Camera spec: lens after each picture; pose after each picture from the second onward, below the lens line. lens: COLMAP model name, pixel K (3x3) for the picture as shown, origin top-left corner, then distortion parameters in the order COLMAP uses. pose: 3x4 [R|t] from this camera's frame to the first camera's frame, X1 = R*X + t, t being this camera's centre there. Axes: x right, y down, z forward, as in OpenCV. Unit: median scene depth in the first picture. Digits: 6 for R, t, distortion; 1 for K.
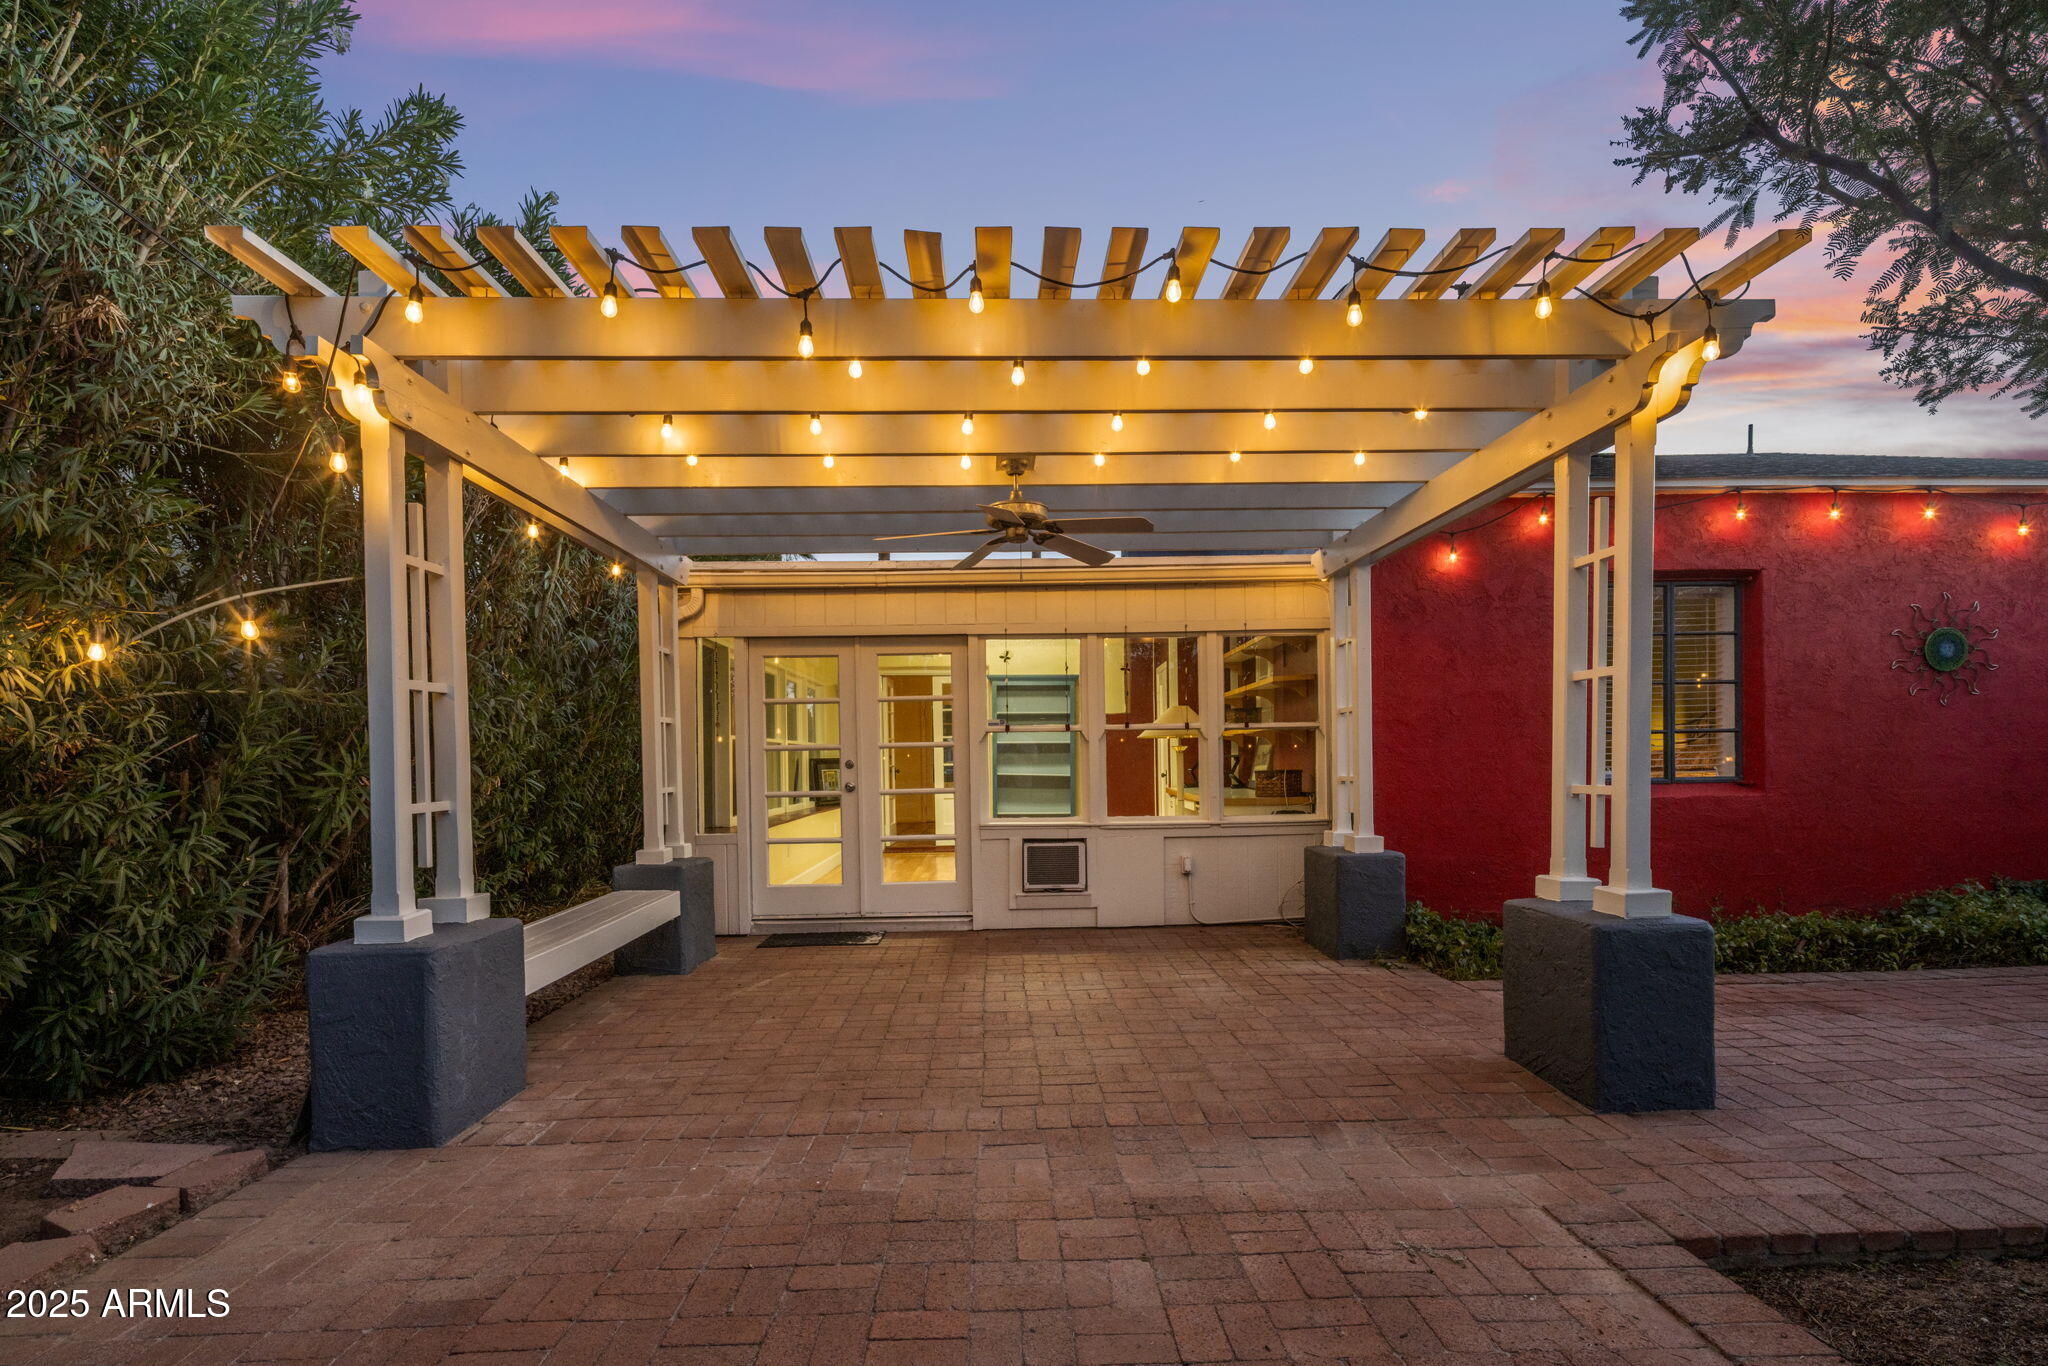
lens RADIAL K [[982.4, 0, 1030.8], [0, 982.4, 776.6], [0, 0, 1]] dist [-0.002639, -0.000319]
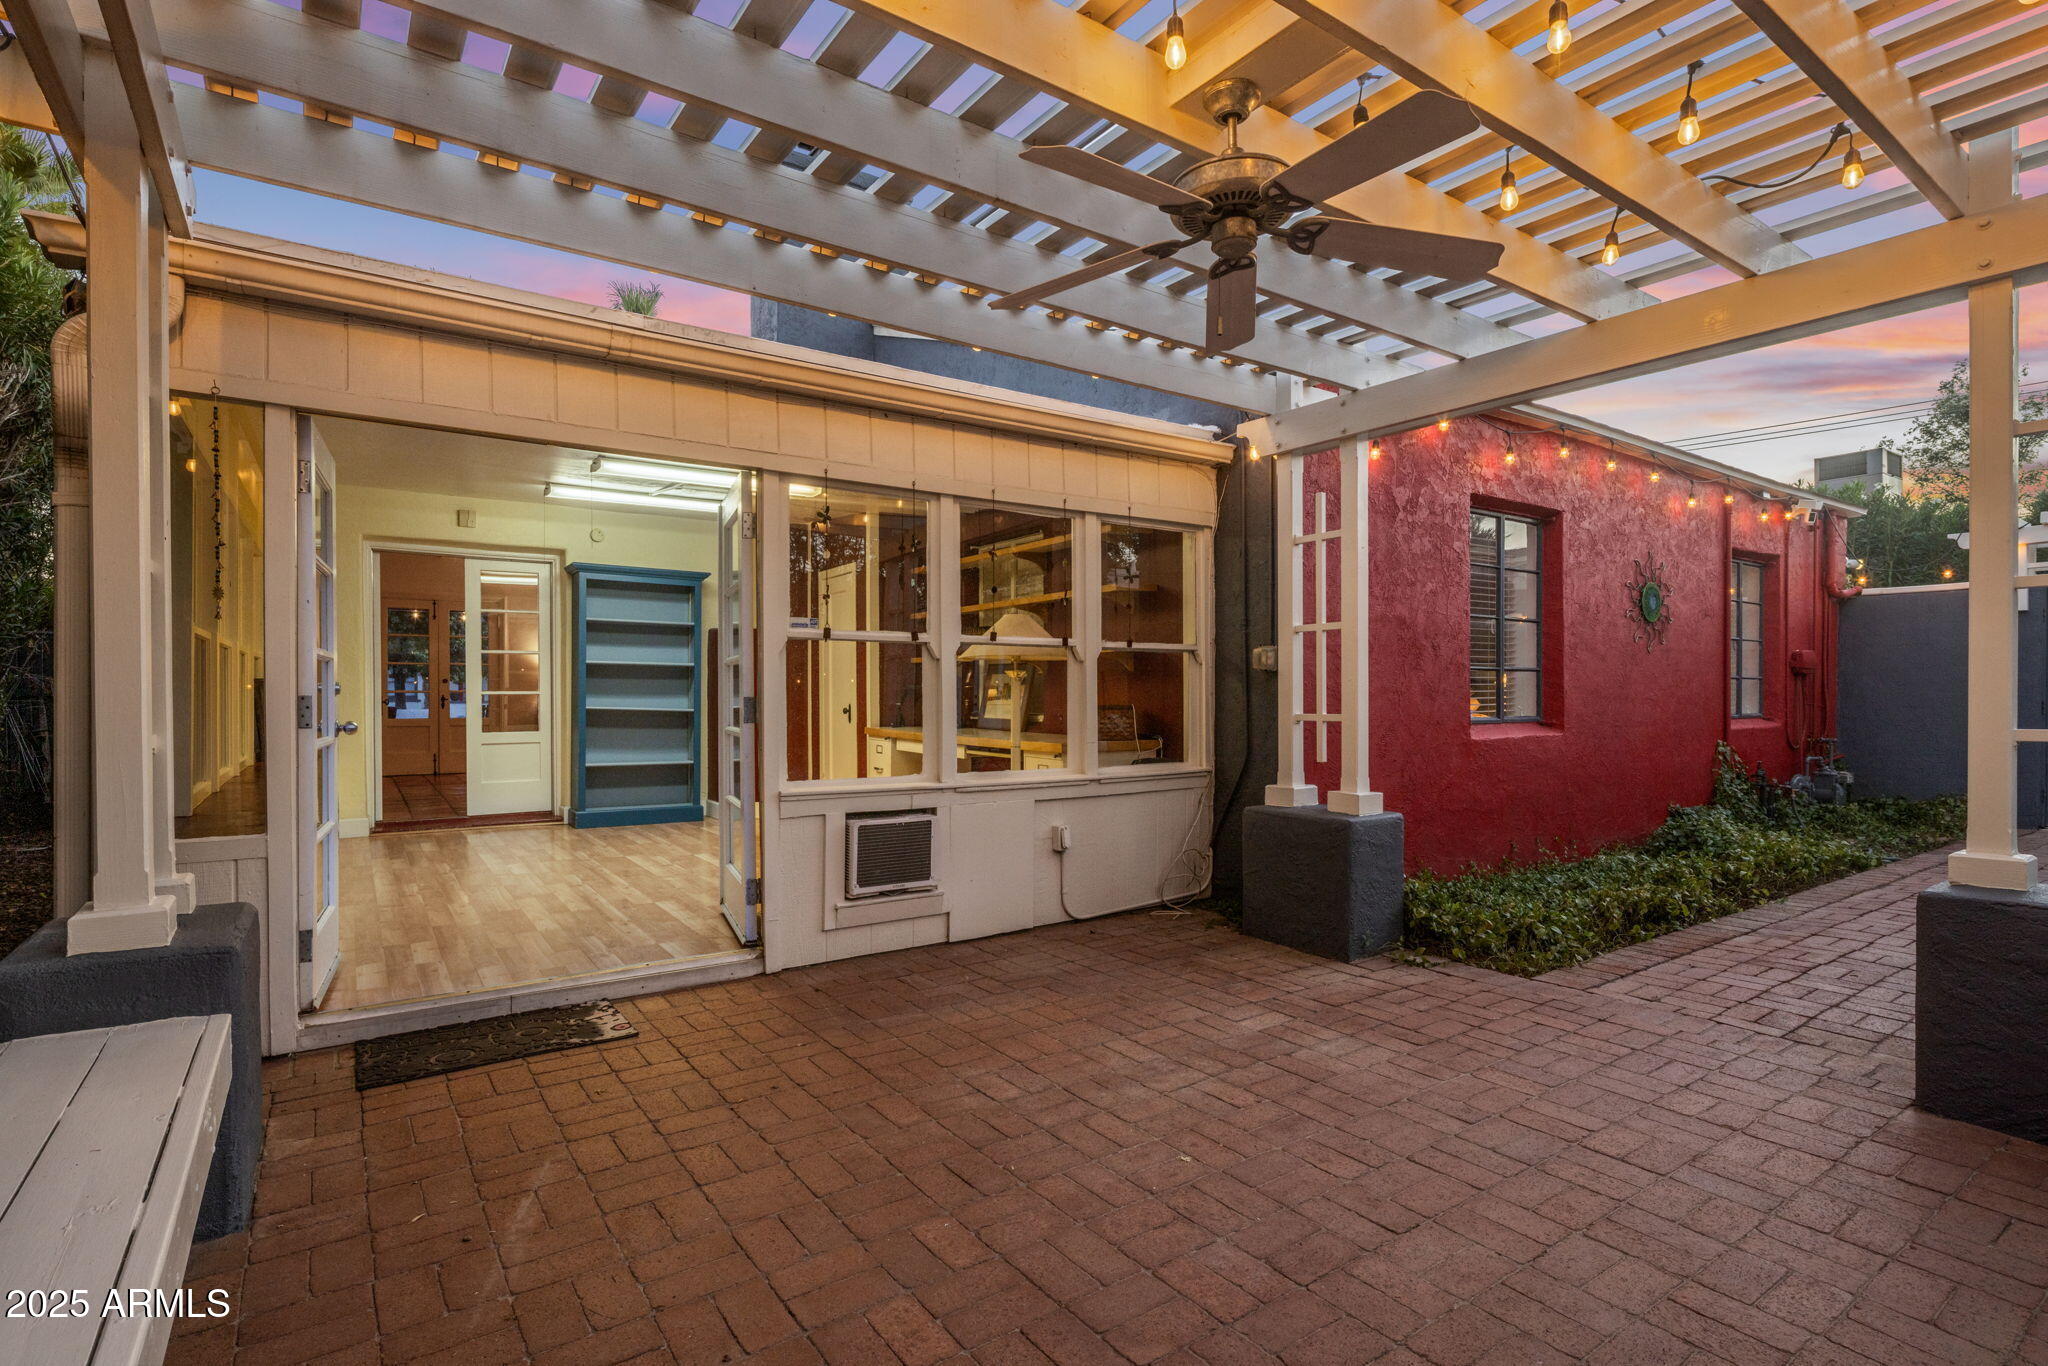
lens RADIAL K [[989.3, 0, 1026.2], [0, 989.3, 695.2], [0, 0, 1]] dist [0.002044, 0.000221]
pose [[0.838489, 0.014827, 0.544717, -0.257813], [-0.005611, 0.999812, -0.018578, 0.000488], [-0.544890, 0.012521, 0.838414, 0.428044]]
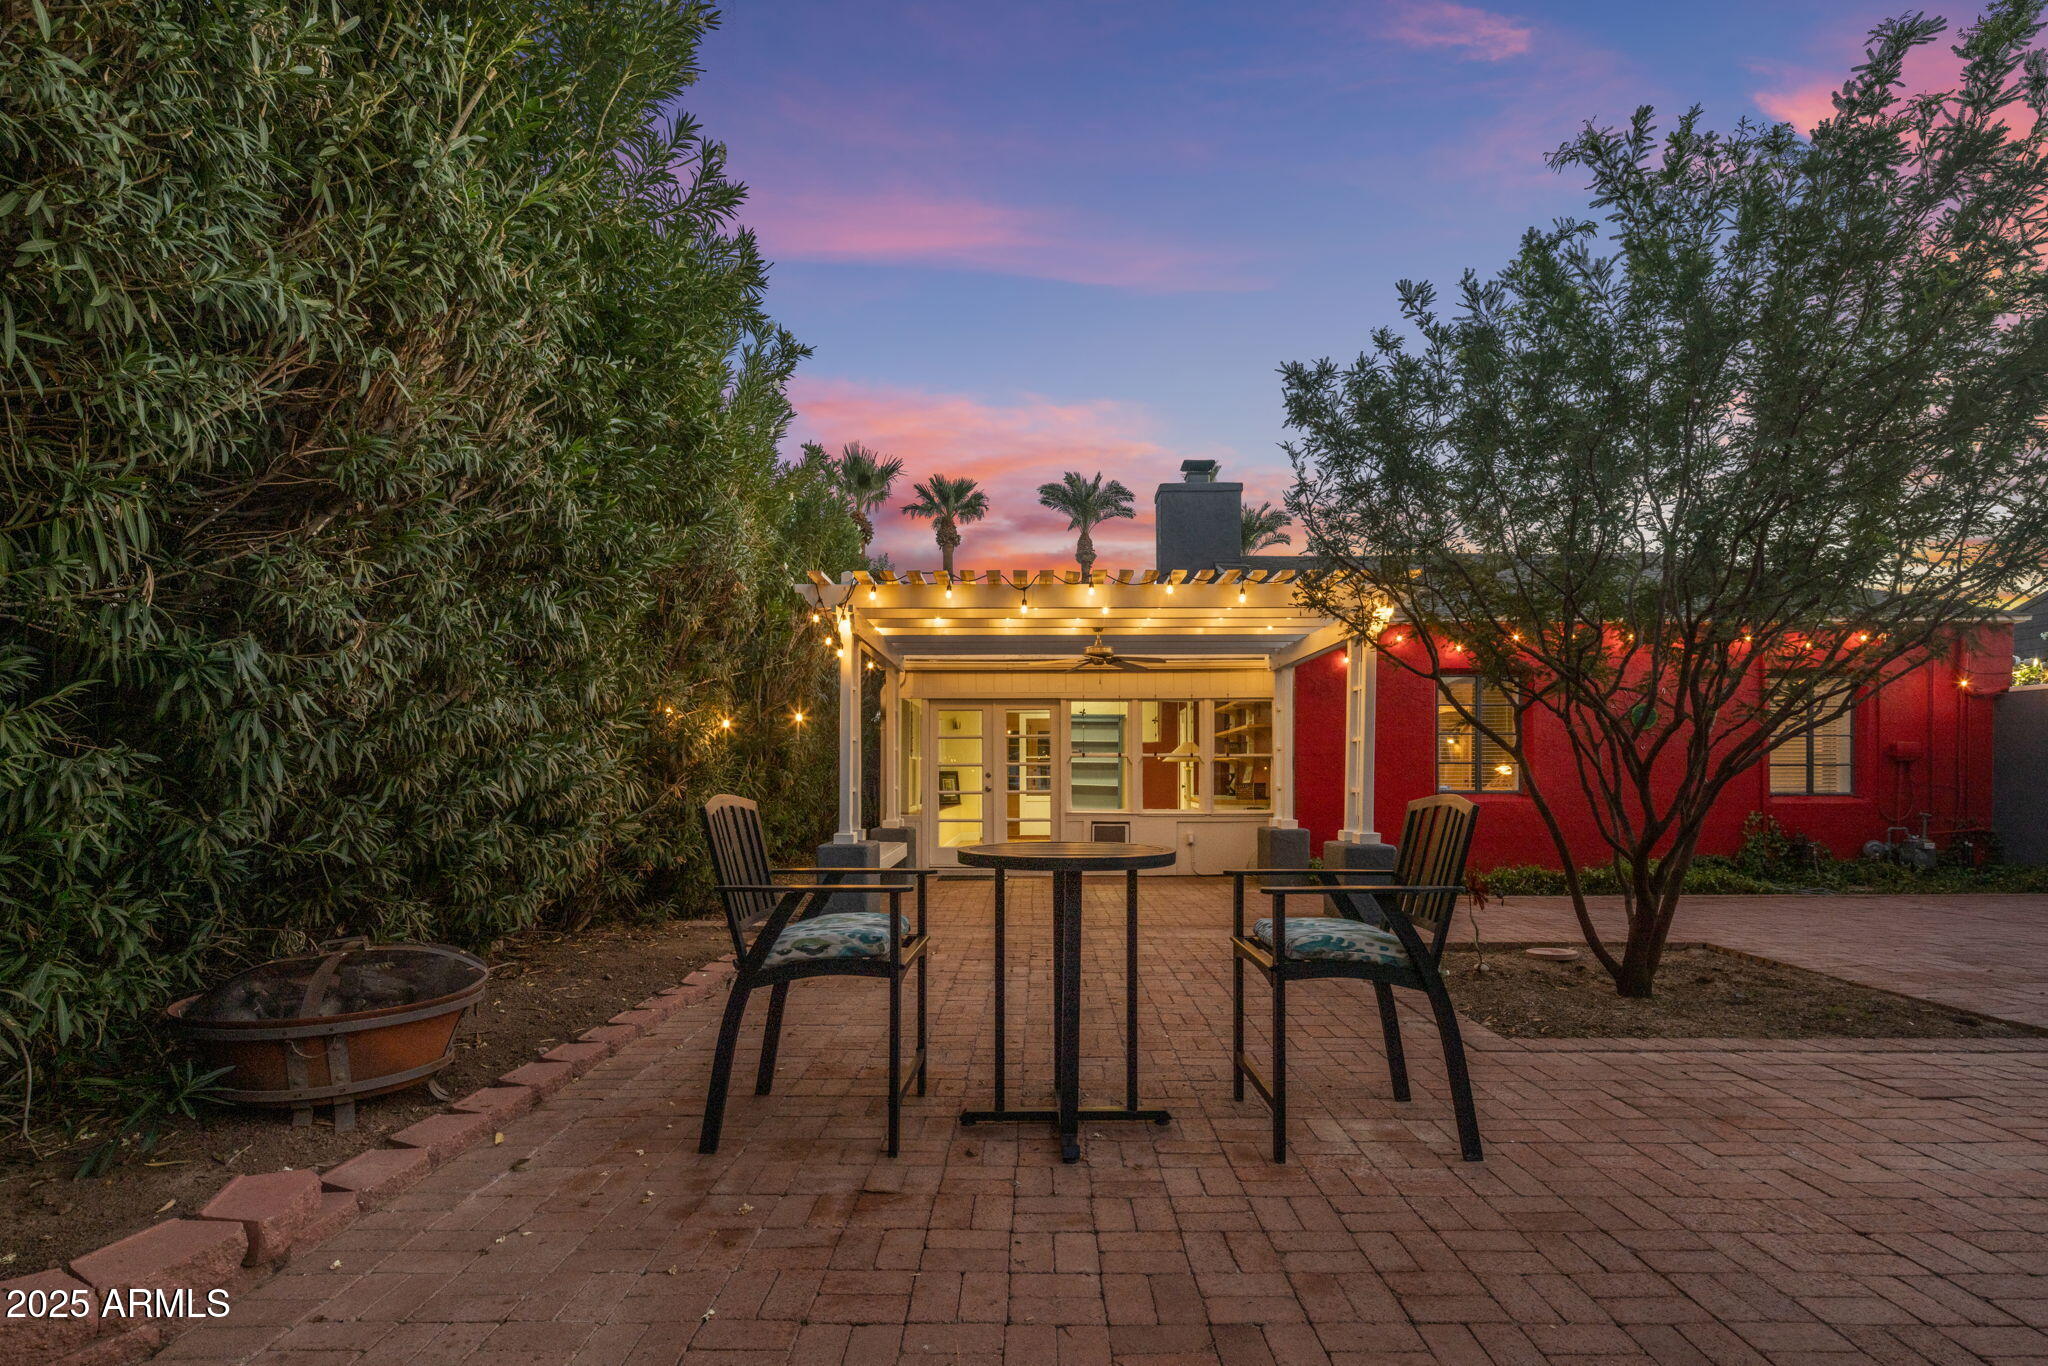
lens RADIAL K [[992.1, 0, 1022.4], [0, 992.1, 777.4], [0, 0, 1]] dist [-0.000425, -0.000534]
pose [[0.998652, 0.015319, -0.049589, -0.044085], [-0.016038, 0.999772, -0.014128, 0.015029], [0.049361, 0.014904, 0.998670, -0.700968]]
